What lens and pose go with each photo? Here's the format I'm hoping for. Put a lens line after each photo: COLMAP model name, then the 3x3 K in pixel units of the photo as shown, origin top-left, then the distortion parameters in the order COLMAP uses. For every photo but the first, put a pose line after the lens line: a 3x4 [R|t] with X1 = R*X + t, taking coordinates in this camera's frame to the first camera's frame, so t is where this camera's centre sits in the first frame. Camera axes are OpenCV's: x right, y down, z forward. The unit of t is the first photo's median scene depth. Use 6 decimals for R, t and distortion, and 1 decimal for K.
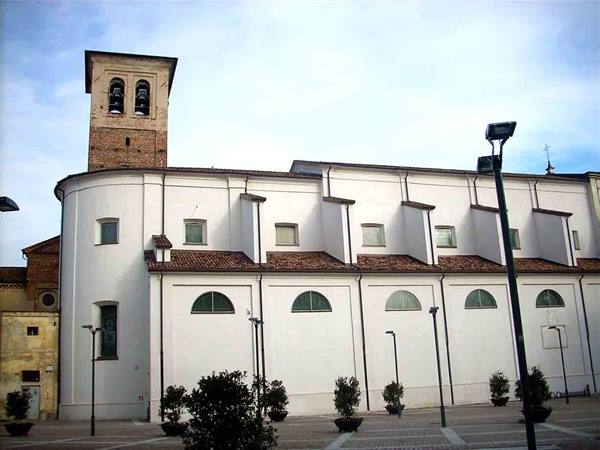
lens RADIAL K [[624.4, 0, 300.0], [0, 624.4, 225.0], [0, 0, 1]] dist [-0.151266, -0.012261]
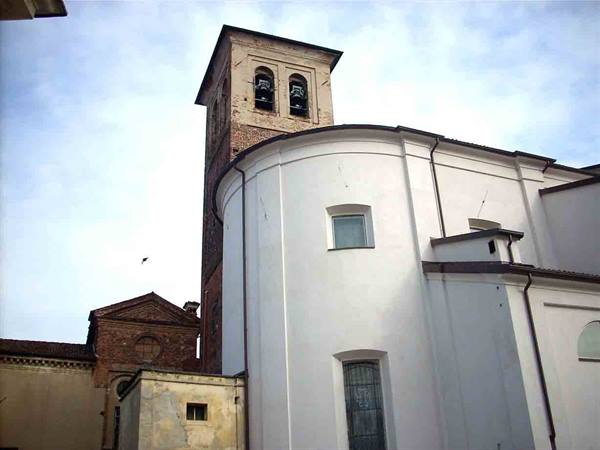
lens RADIAL K [[624.4, 0, 300.0], [0, 624.4, 225.0], [0, 0, 1]] dist [-0.151266, -0.012261]
pose [[0.998705, 0.034929, 0.036995, -0.355869], [-0.025970, 0.975229, -0.219667, 0.124626], [-0.043751, 0.218422, 0.974873, 0.426763]]
